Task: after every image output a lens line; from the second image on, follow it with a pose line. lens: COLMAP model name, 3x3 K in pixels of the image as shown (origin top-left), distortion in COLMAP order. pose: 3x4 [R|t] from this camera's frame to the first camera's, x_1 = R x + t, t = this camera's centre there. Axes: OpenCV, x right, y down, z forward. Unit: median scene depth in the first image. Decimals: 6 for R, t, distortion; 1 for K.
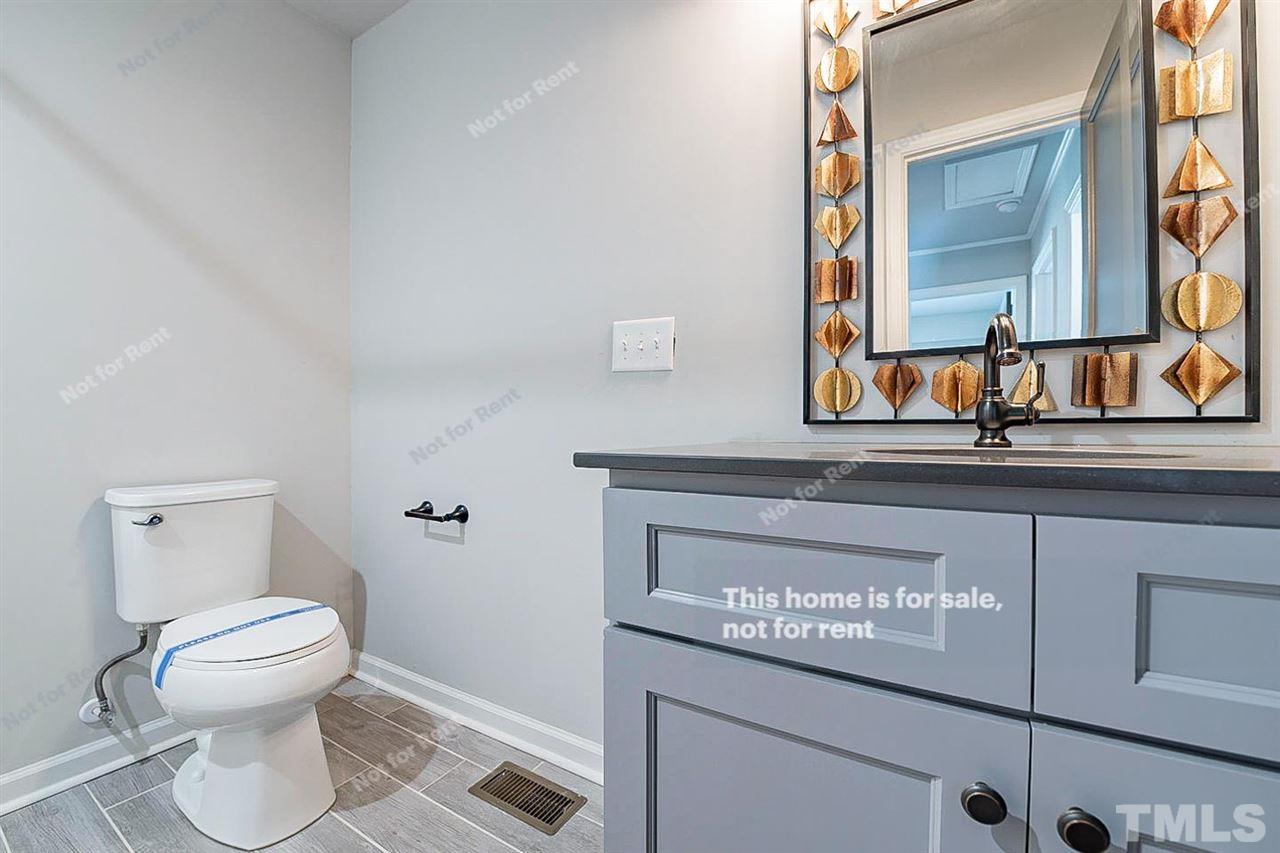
lens RADIAL K [[505.0, 0, 637.1], [0, 505.0, 433.8], [0, 0, 1]] dist [-0.003261, -0.000114]
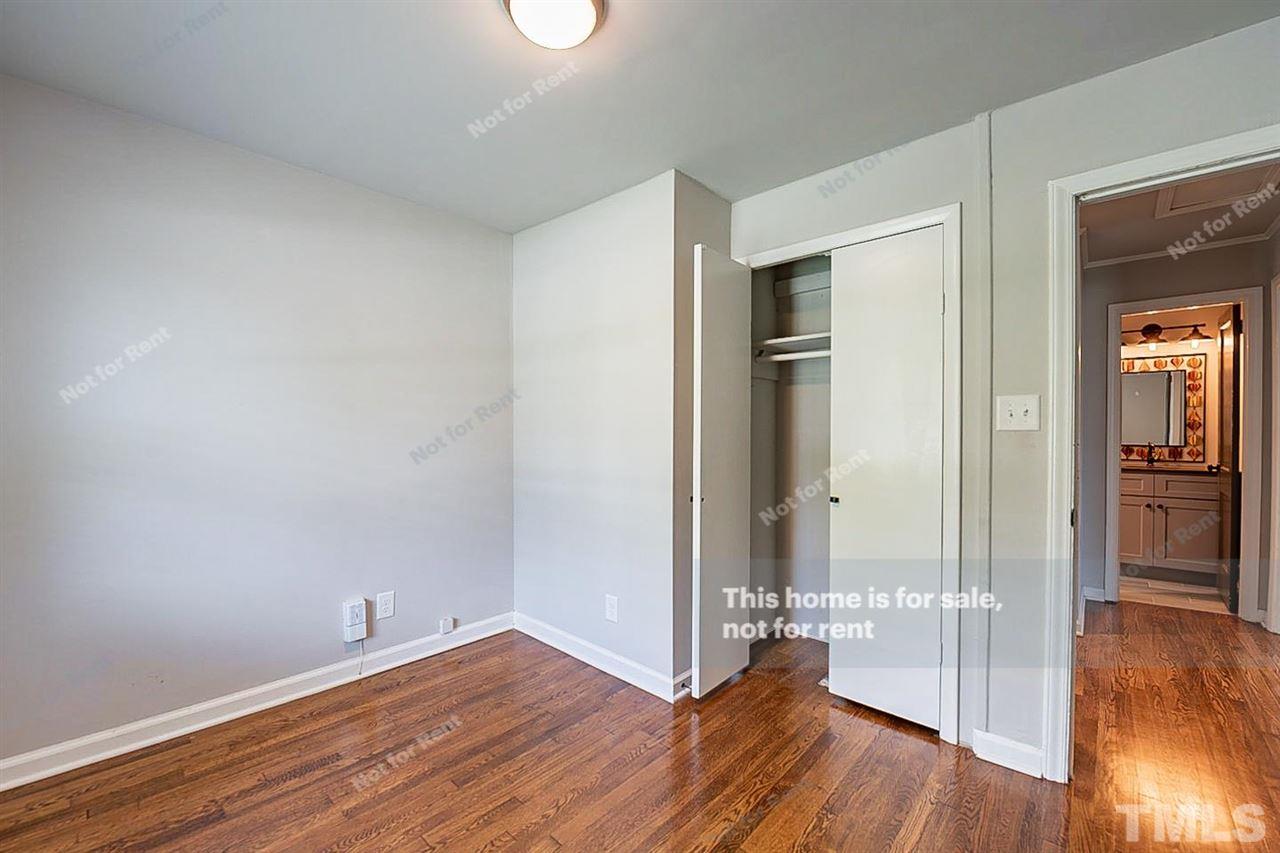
lens RADIAL K [[505.0, 0, 645.7], [0, 505.0, 434.8], [0, 0, 1]] dist [-0.003261, -0.000114]
pose [[0.982281, 0.000506, -0.187415, -3.611372], [-0.000393, 1.000000, 0.000639, -0.309712], [0.187416, -0.000554, 0.982281, -5.330994]]
